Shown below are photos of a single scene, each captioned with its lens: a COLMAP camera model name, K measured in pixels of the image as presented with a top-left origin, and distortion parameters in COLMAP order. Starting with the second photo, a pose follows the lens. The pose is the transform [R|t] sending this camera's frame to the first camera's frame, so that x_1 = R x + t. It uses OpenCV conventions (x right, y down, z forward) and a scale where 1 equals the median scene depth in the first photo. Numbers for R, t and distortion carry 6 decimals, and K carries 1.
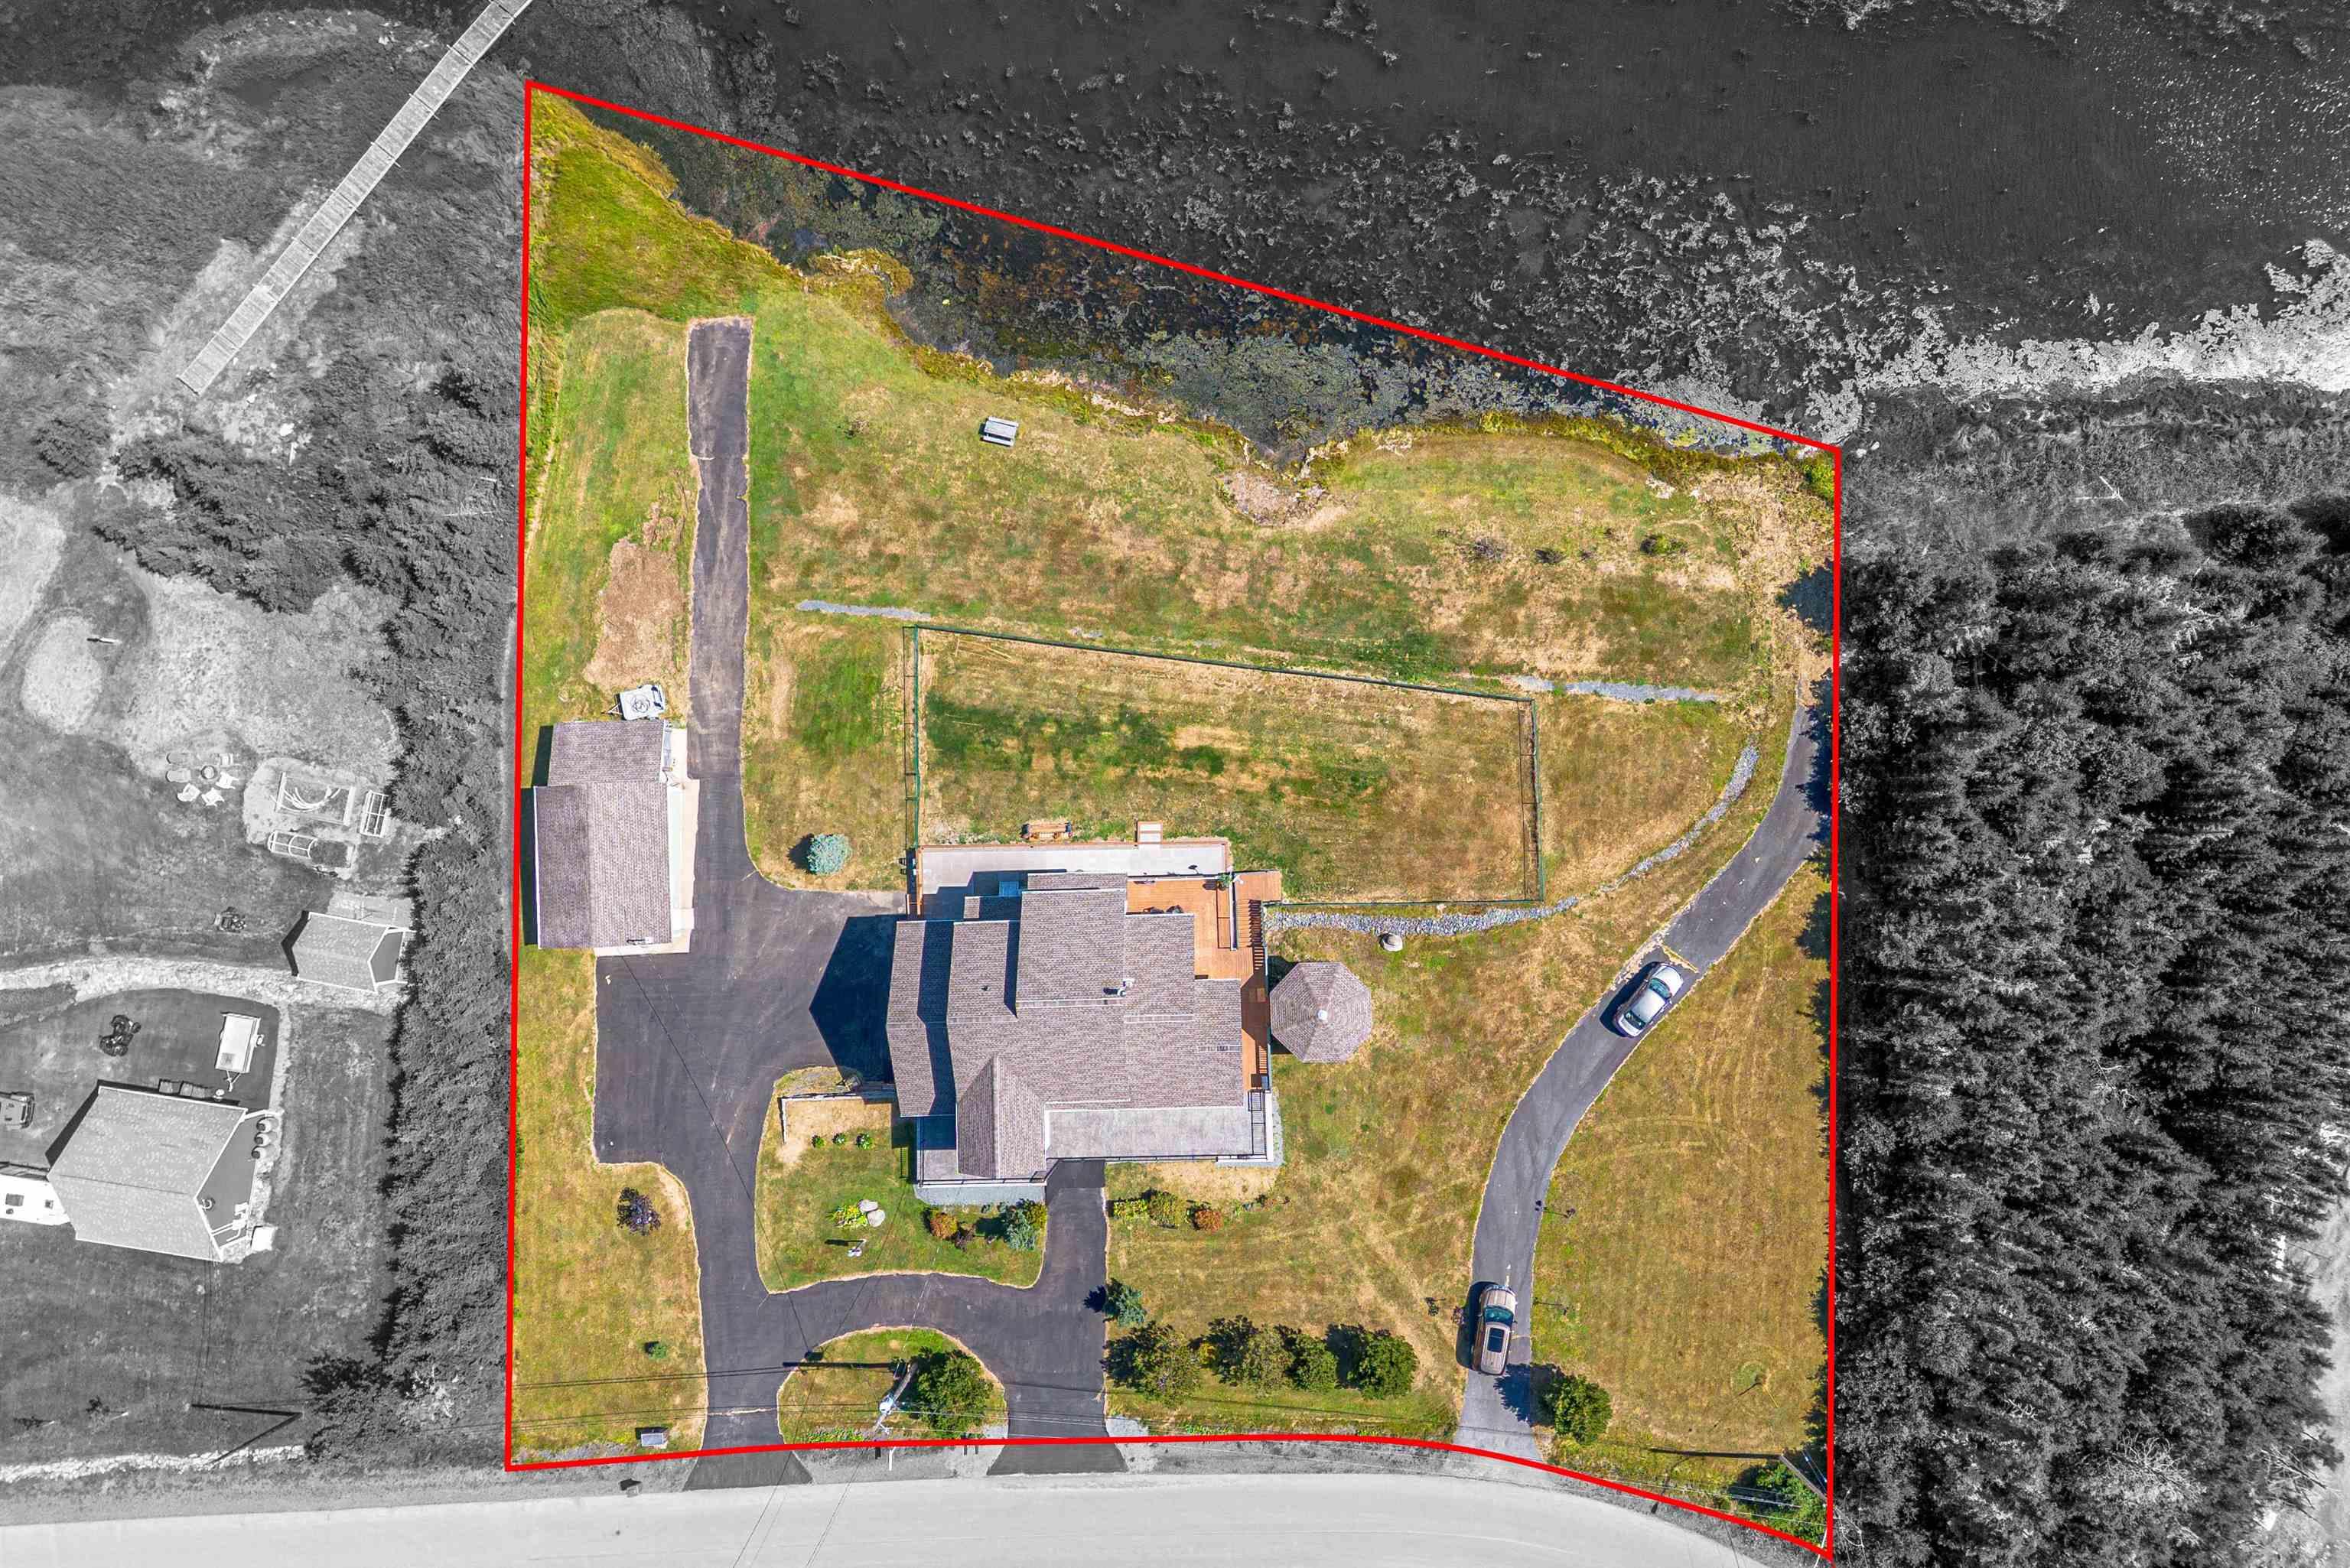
lens RADIAL K [[1628.5, 0, 1191.1], [0, 1628.5, 853.1], [0, 0, 1]] dist [0.073563, -0.071158]
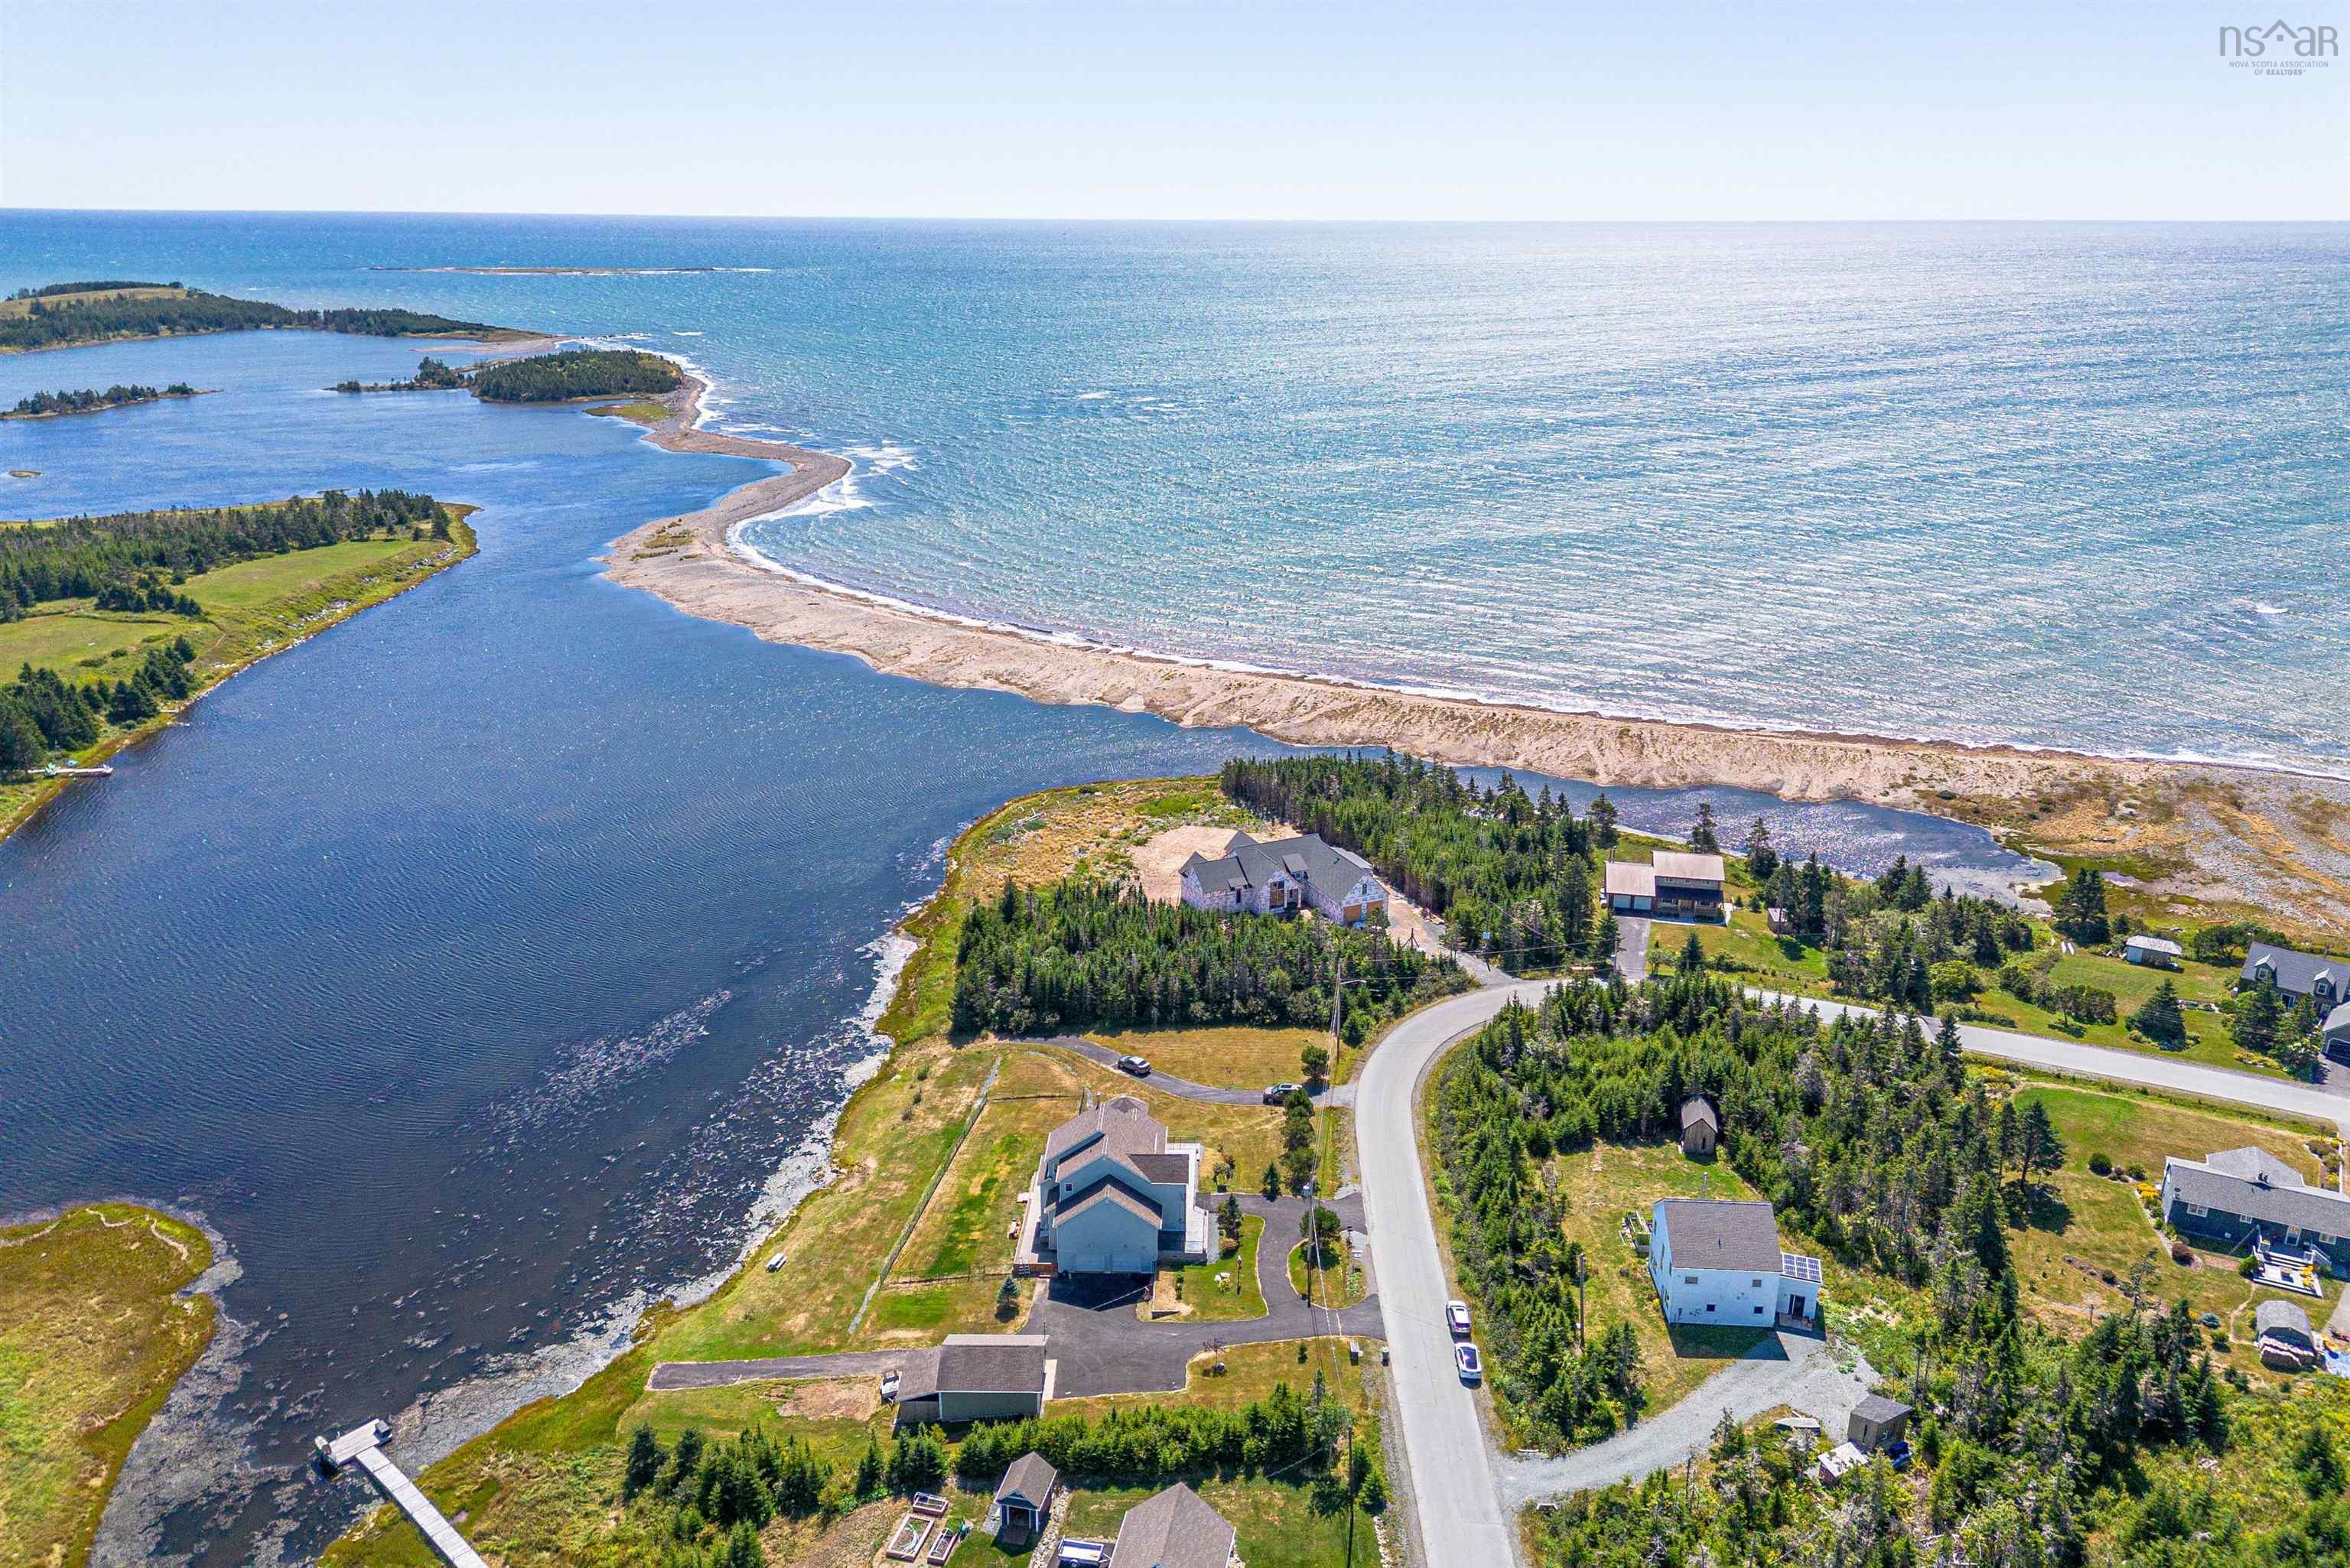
lens RADIAL K [[1628.5, 0, 1191.1], [0, 1628.5, 853.1], [0, 0, 1]] dist [0.073563, -0.071158]
pose [[0.045704, -0.340901, 0.938988, -1.603920], [0.998639, 0.039250, -0.034358, 0.222709], [-0.025143, 0.939280, 0.342230, 0.002351]]
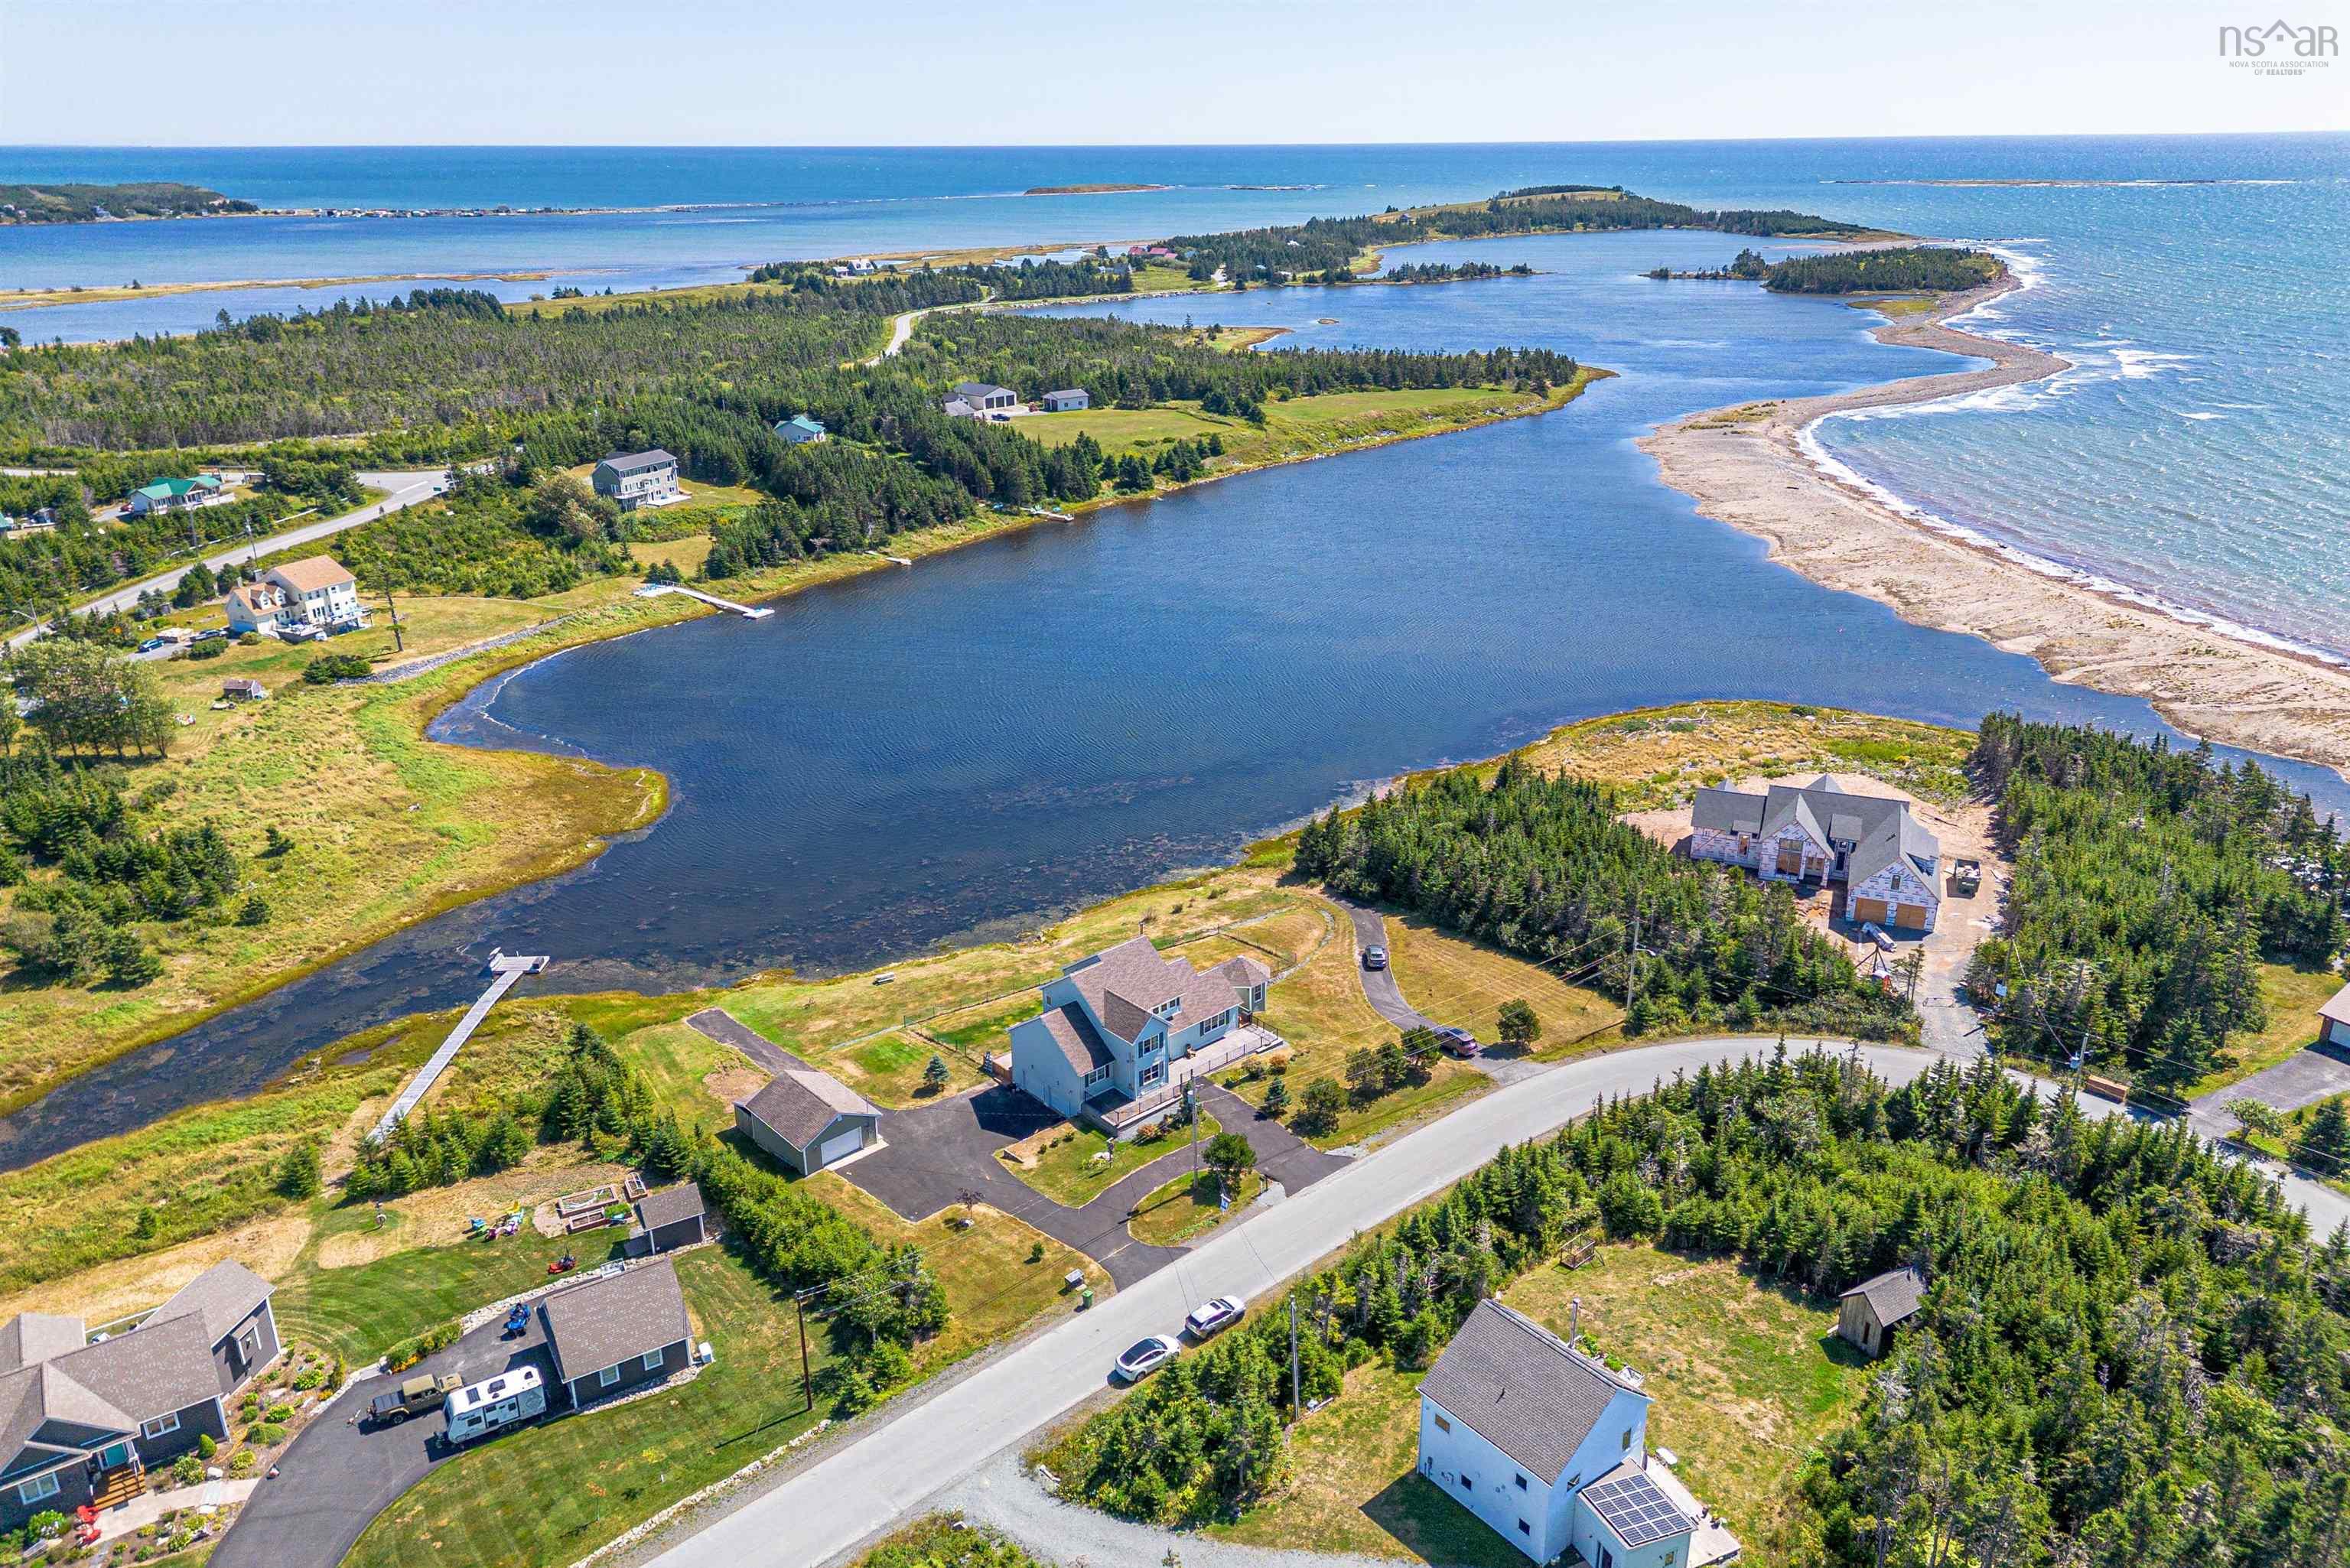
lens RADIAL K [[1628.5, 0, 1191.1], [0, 1628.5, 853.1], [0, 0, 1]] dist [0.073563, -0.071158]
pose [[0.762728, -0.239394, 0.600781, -0.897226], [0.646213, 0.318884, -0.693341, 1.132862], [-0.025598, 0.917062, 0.397921, 0.190639]]
